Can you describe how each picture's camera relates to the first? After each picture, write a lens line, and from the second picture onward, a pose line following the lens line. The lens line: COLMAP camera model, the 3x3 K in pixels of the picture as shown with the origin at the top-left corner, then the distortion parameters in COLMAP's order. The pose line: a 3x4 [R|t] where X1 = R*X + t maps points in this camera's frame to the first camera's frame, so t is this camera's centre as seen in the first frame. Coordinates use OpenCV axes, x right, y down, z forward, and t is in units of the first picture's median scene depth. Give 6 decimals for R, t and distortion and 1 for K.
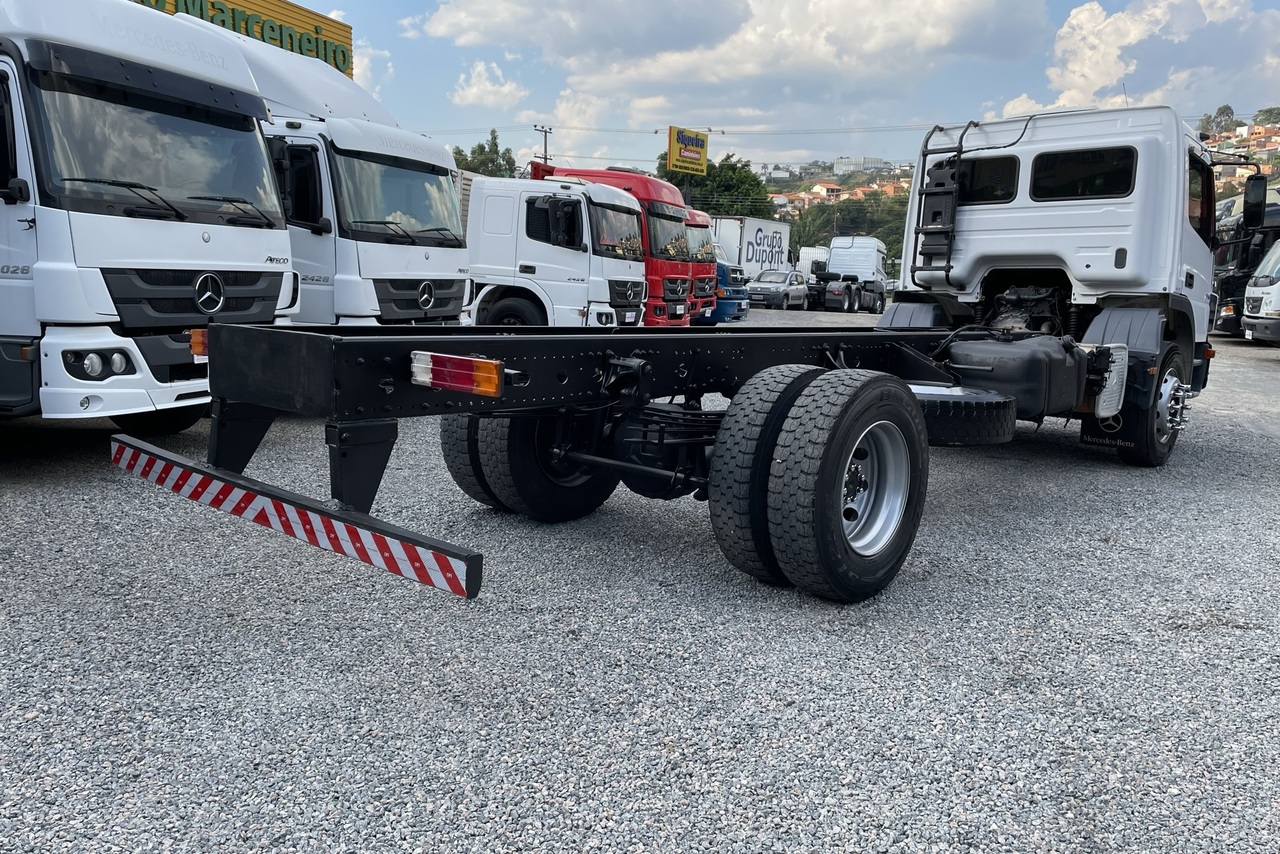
lens RADIAL K [[990.4, 0, 640.0], [0, 990.4, 427.0], [0, 0, 1]] dist [0.145157, -0.264813]
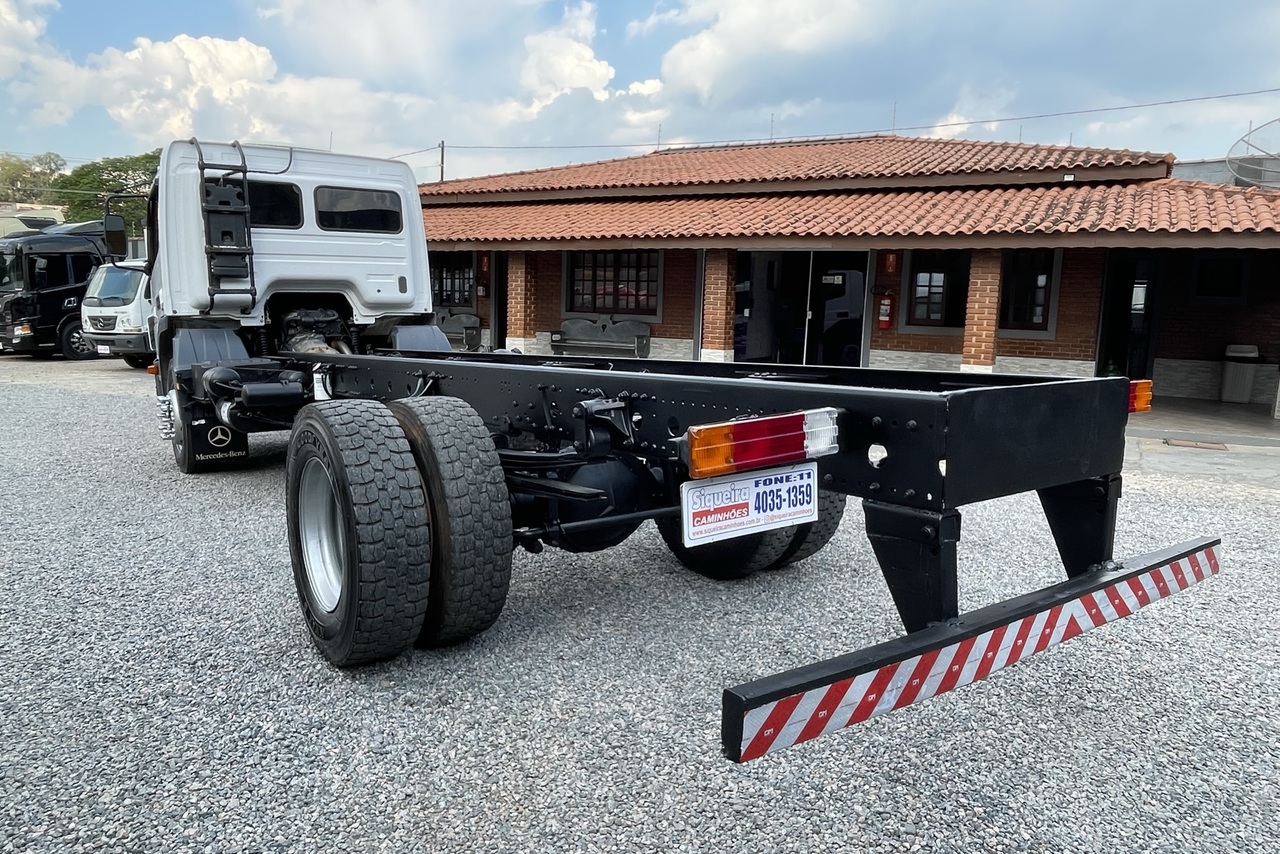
lens RADIAL K [[842.1, 0, 640.0], [0, 842.1, 427.0], [0, 0, 1]] dist [0.000346, 0.000554]
pose [[0.206203, -0.152839, 0.966499, -0.426455], [0.146910, 0.981366, 0.123846, -0.077205], [-0.967418, 0.116451, 0.224814, 0.482531]]
